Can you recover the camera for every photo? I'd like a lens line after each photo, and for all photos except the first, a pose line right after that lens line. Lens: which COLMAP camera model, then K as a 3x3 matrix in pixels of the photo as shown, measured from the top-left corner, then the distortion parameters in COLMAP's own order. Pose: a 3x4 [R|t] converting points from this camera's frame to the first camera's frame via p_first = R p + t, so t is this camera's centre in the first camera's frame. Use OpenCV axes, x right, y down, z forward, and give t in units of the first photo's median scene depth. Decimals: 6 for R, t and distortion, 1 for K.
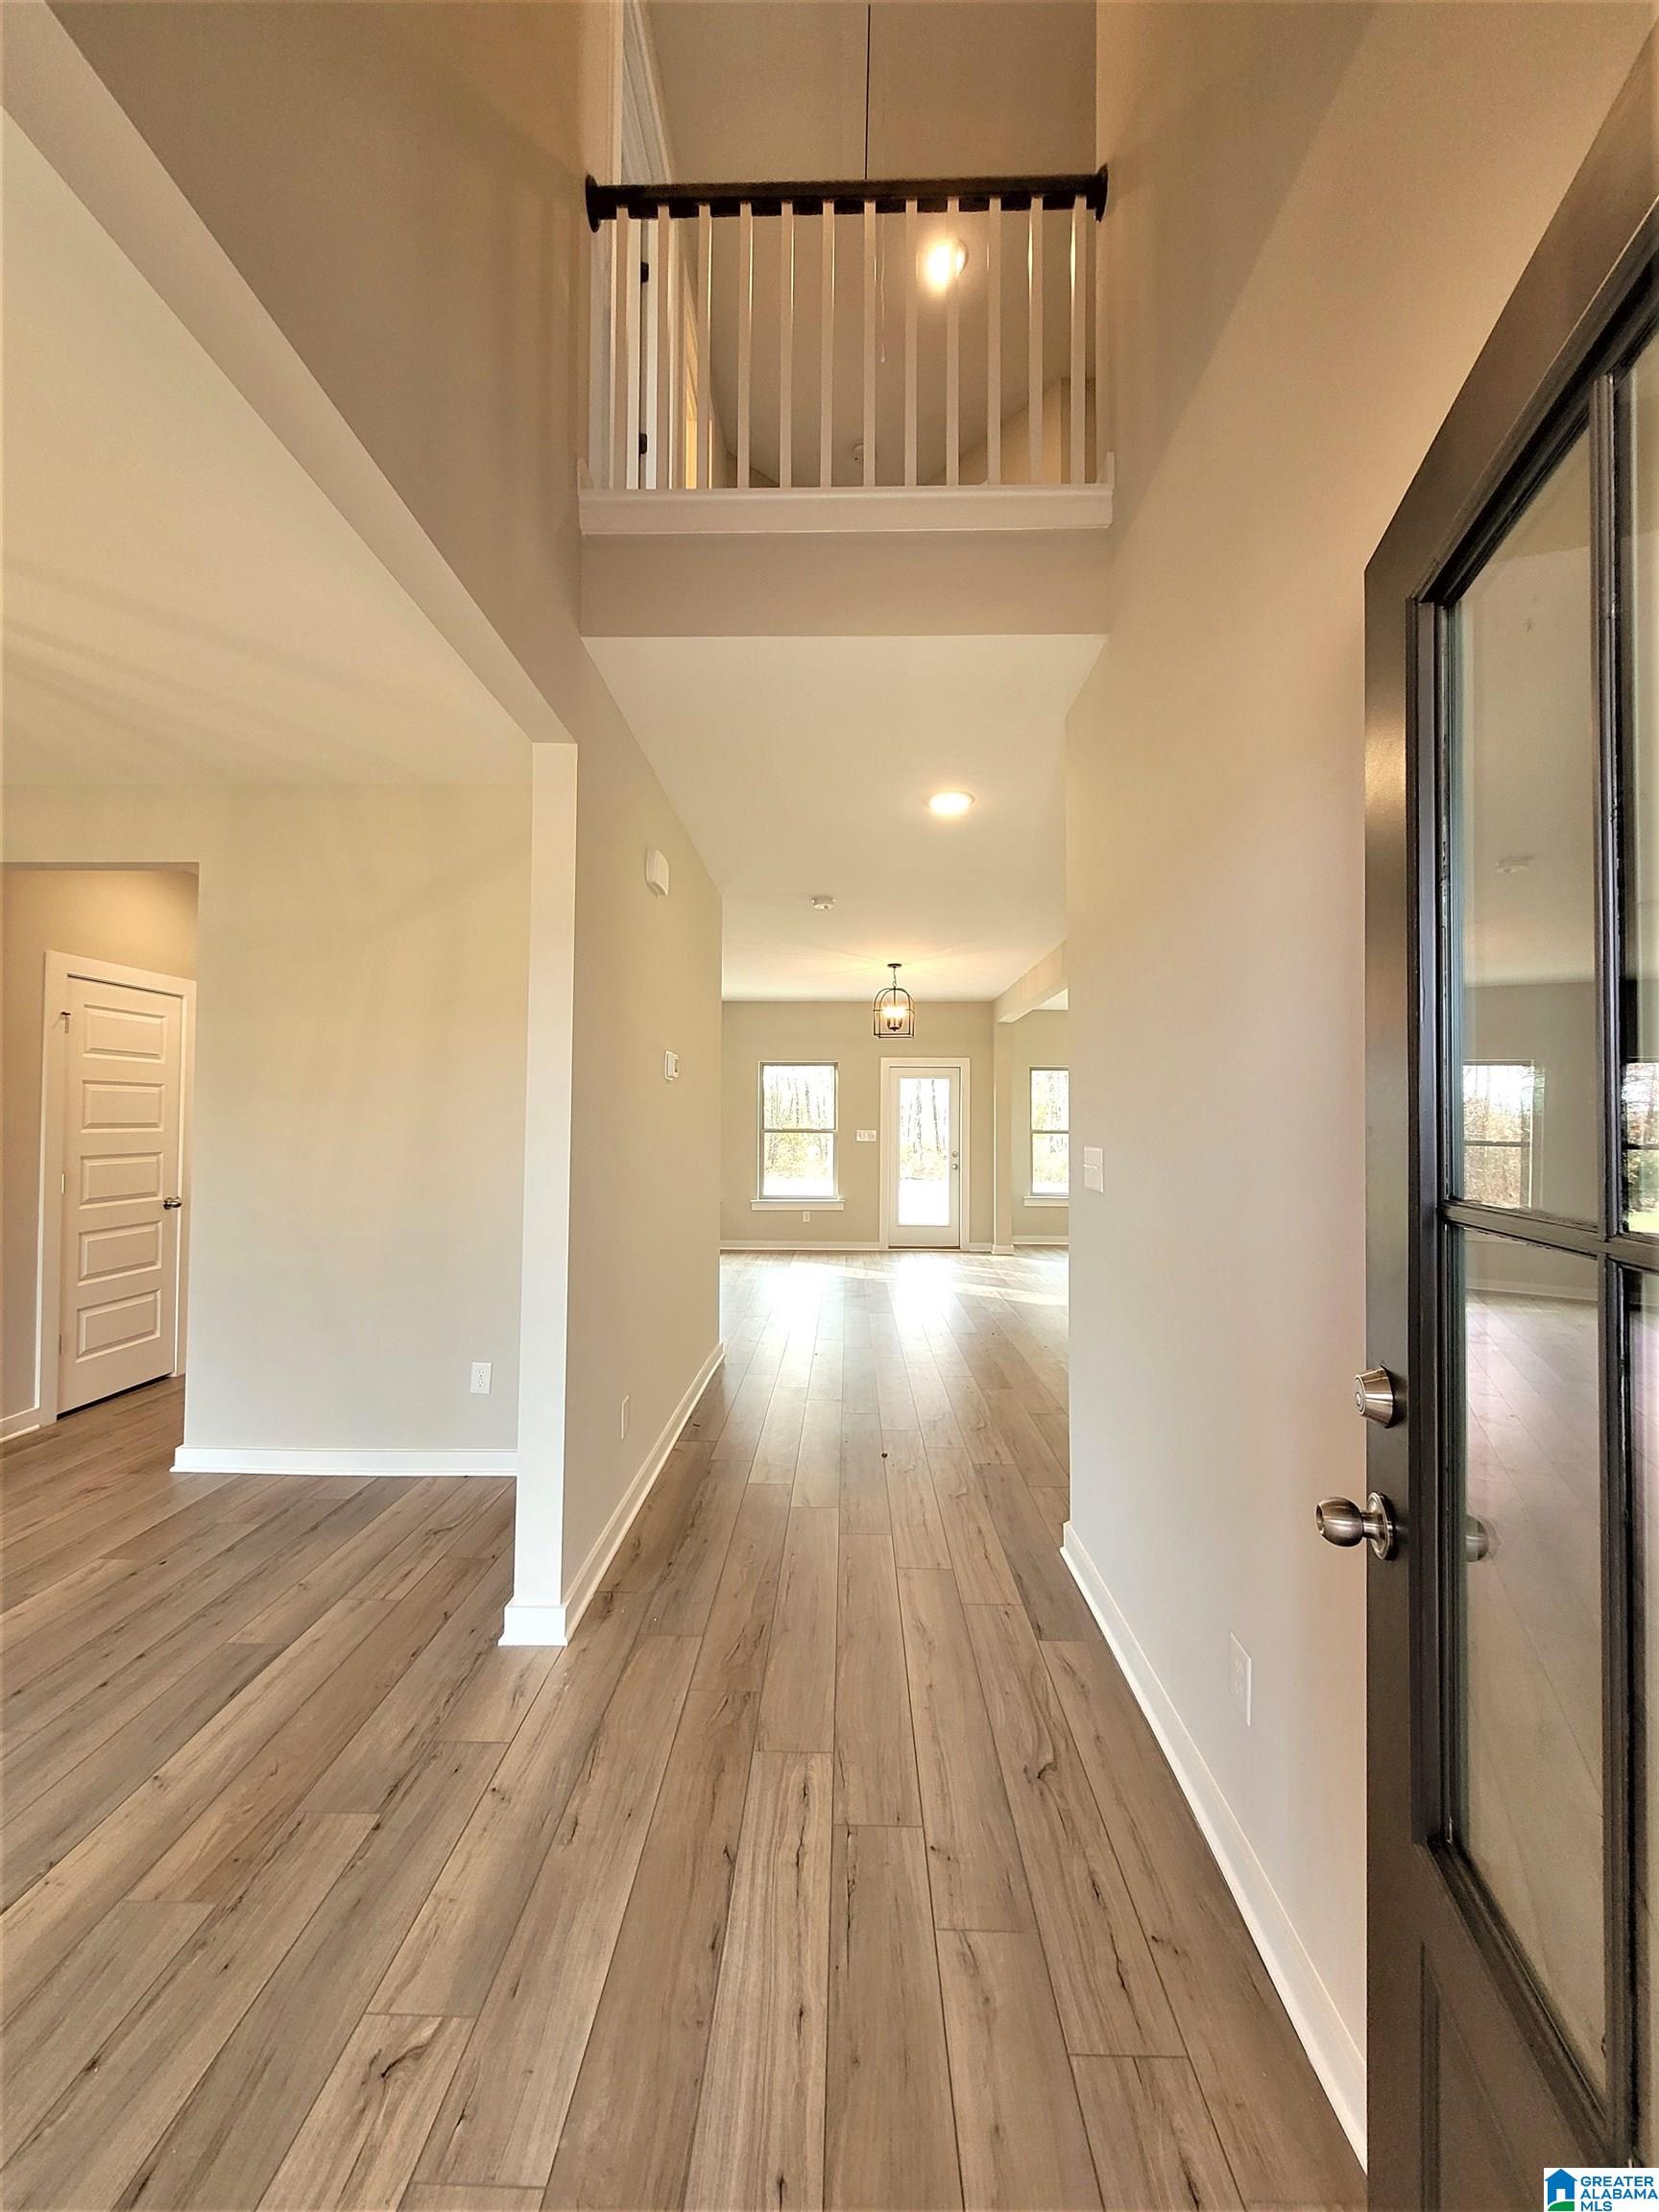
lens RADIAL K [[870.1, 0, 832.2], [0, 870.1, 1111.4], [0, 0, 1]] dist [-0.002408, 0.001075]
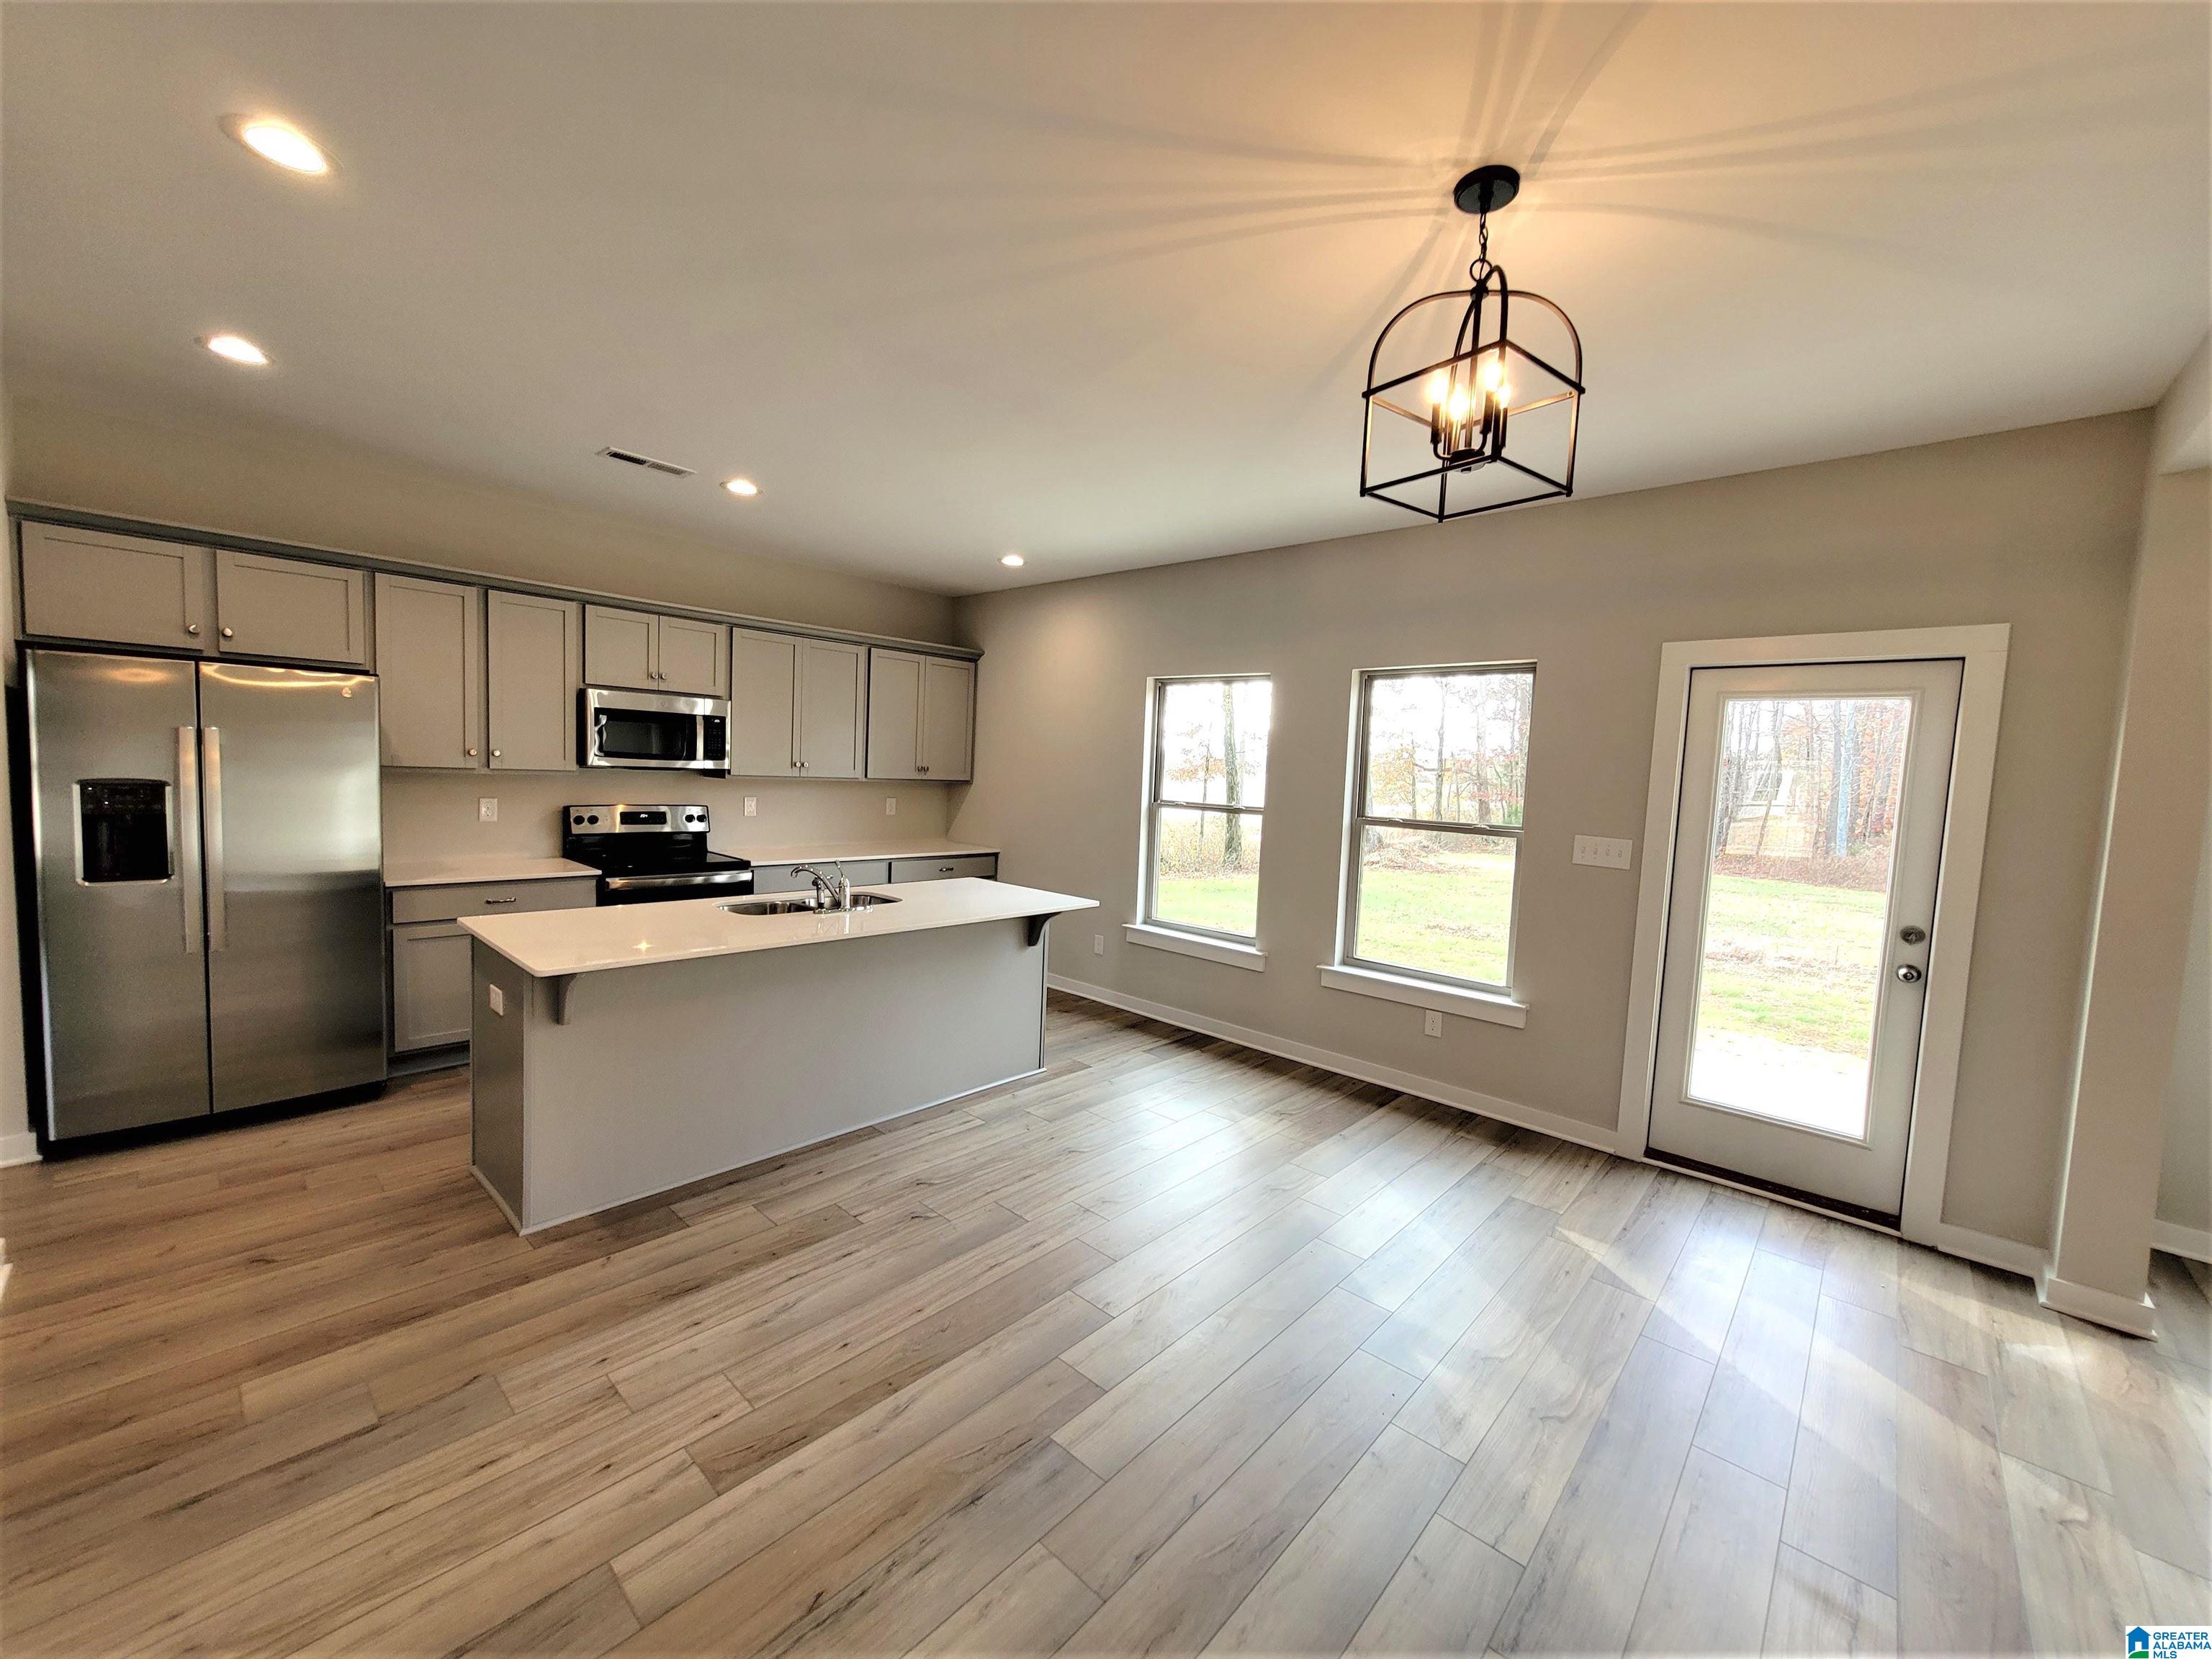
lens RADIAL K [[870.1, 0, 1106.6], [0, 870.1, 839.6], [0, 0, 1]] dist [-0.002408, 0.001075]
pose [[0.746965, 0.079166, -0.660133, 0.128631], [-0.030820, 0.995941, 0.084564, -0.003093], [0.664149, -0.042822, 0.746373, 0.569695]]
